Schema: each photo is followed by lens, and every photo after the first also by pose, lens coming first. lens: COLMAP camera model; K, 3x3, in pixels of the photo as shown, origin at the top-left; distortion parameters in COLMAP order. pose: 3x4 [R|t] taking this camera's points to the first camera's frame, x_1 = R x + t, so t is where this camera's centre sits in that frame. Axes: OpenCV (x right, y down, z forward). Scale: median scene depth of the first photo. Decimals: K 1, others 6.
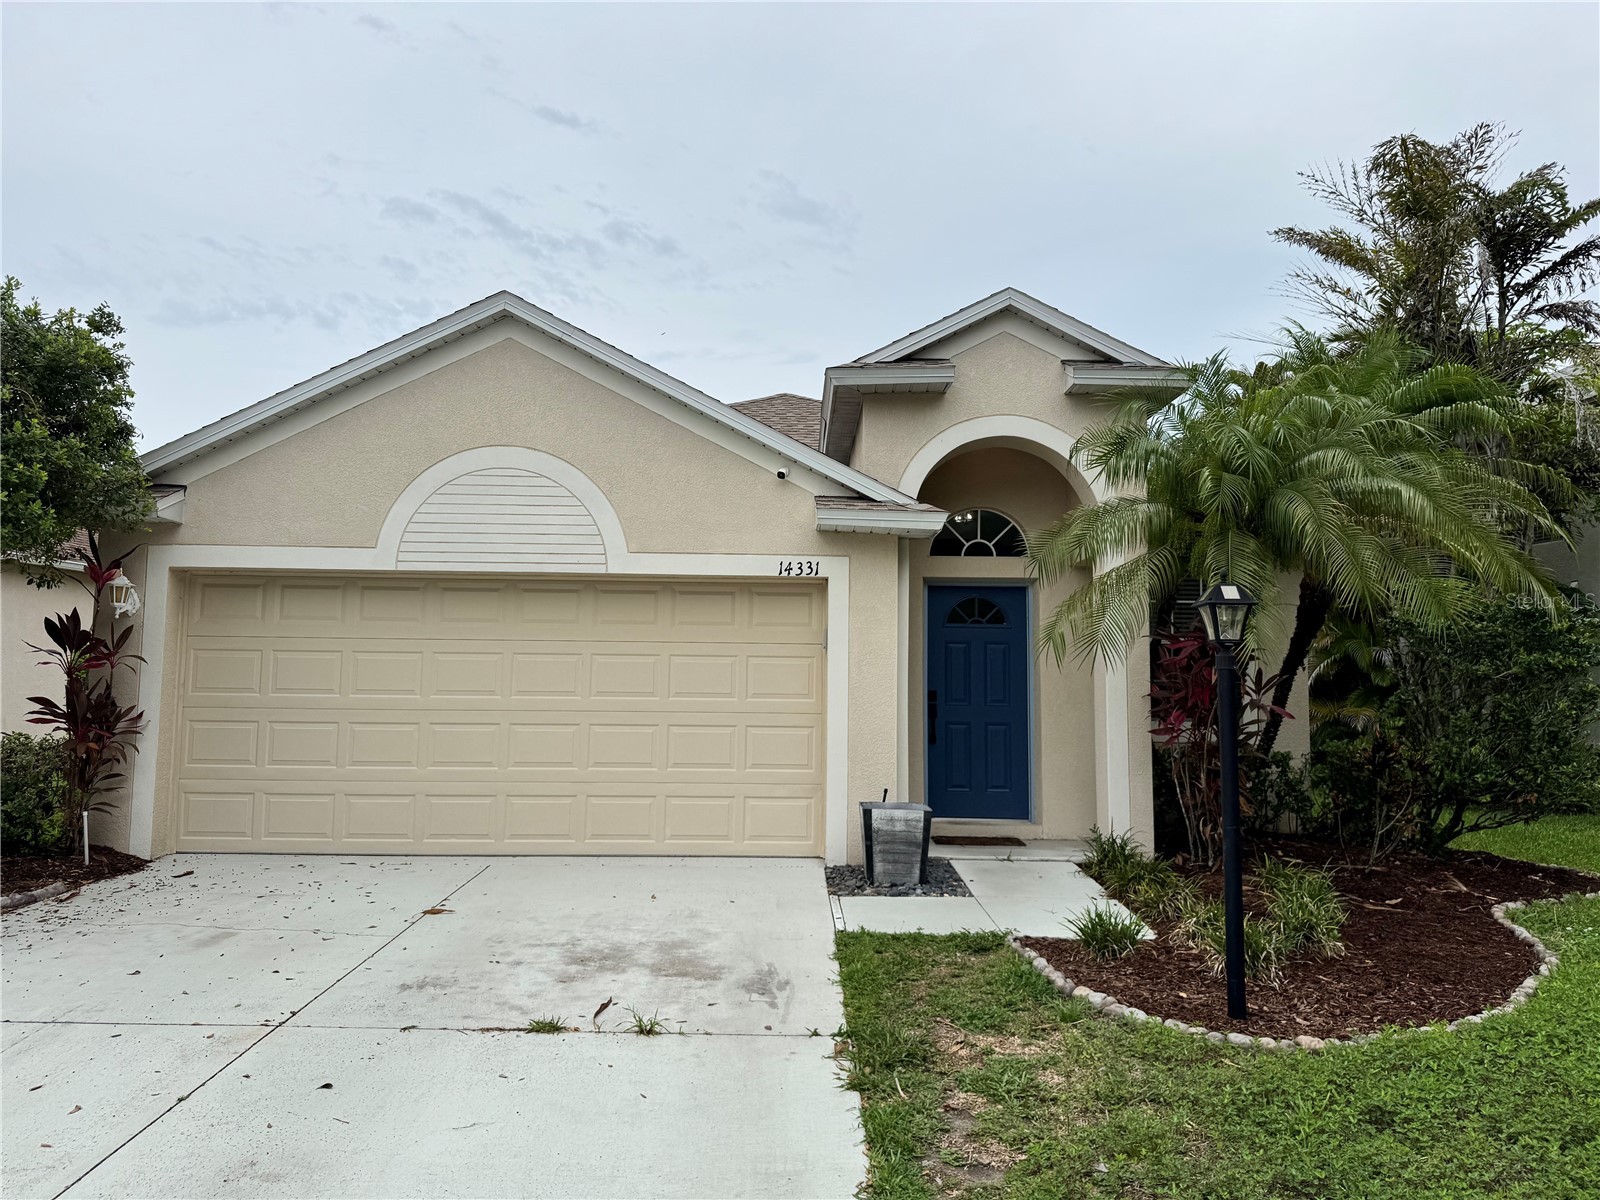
lens RADIAL K [[1110.7, 0, 801.5], [0, 1110.7, 606.9], [0, 0, 1]] dist [0.134091, -0.240542]
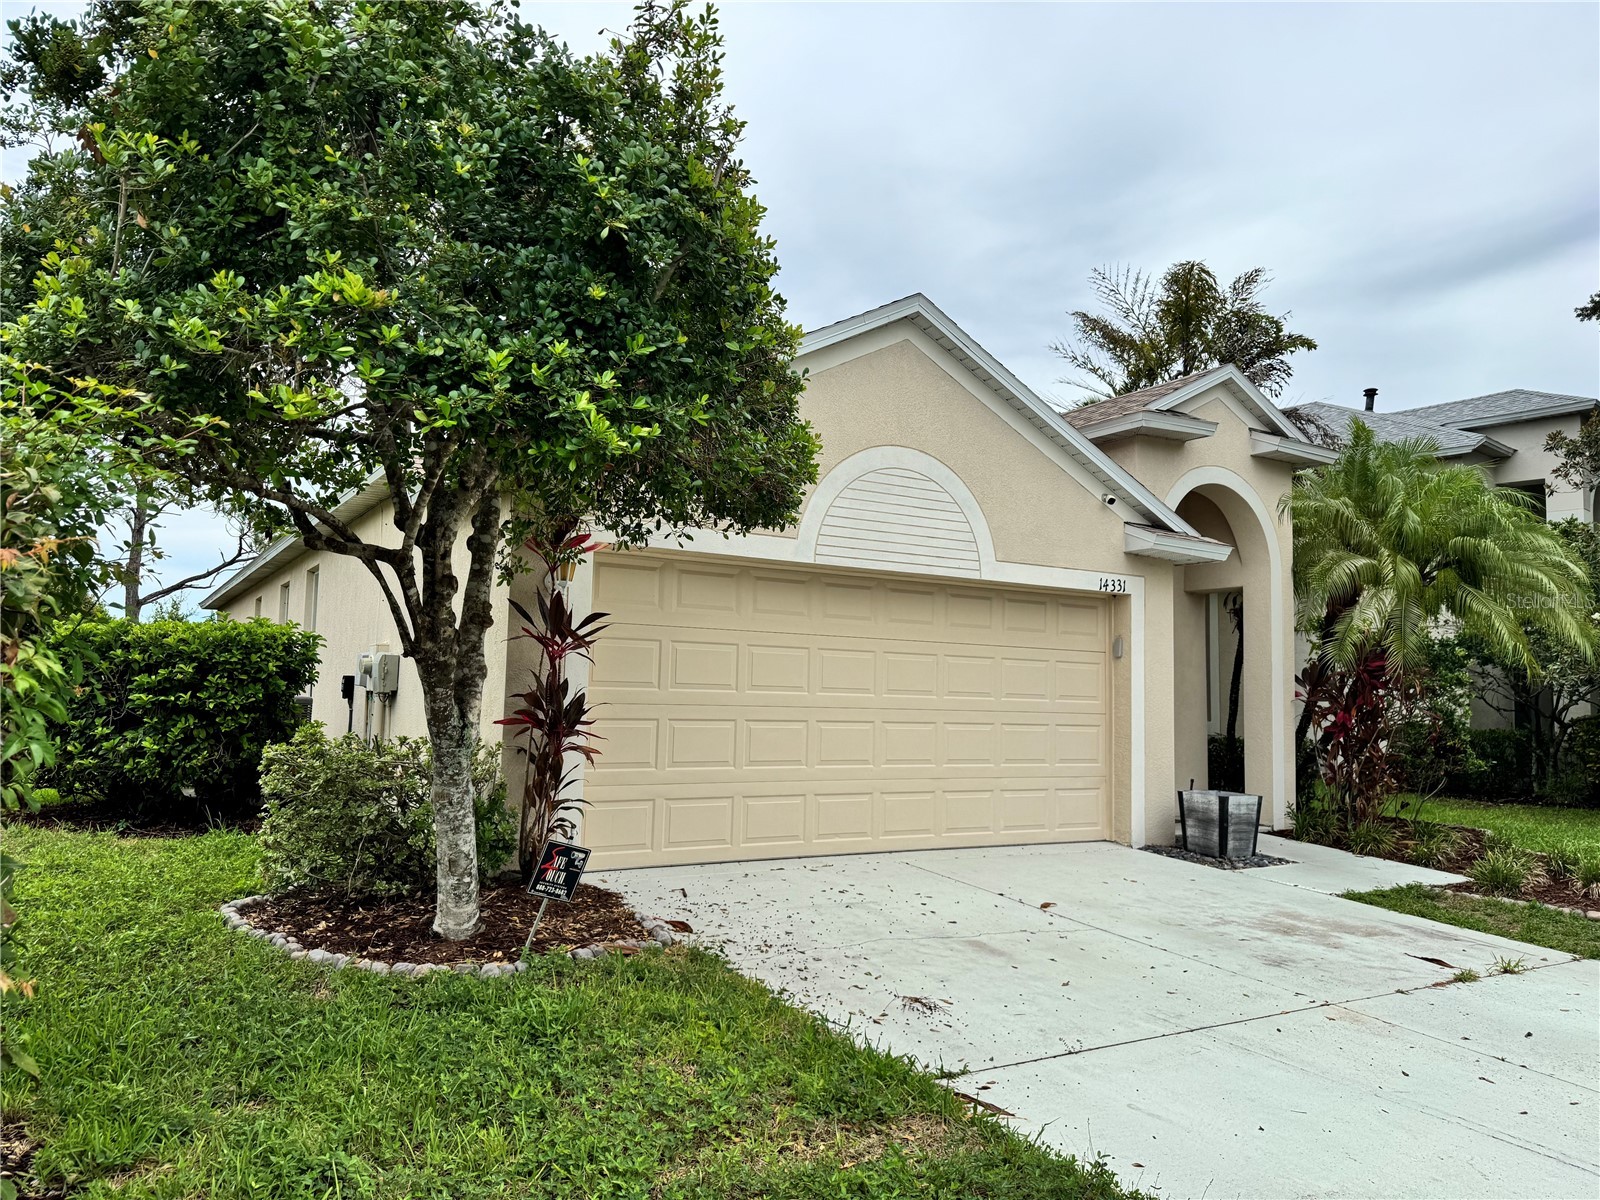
lens RADIAL K [[1110.7, 0, 801.5], [0, 1110.7, 606.9], [0, 0, 1]] dist [0.134091, -0.240542]
pose [[0.861877, 0.049624, 0.504684, -0.843884], [-0.055961, 0.998430, -0.002605, 0.007873], [-0.504020, -0.025998, 0.863300, 0.177561]]
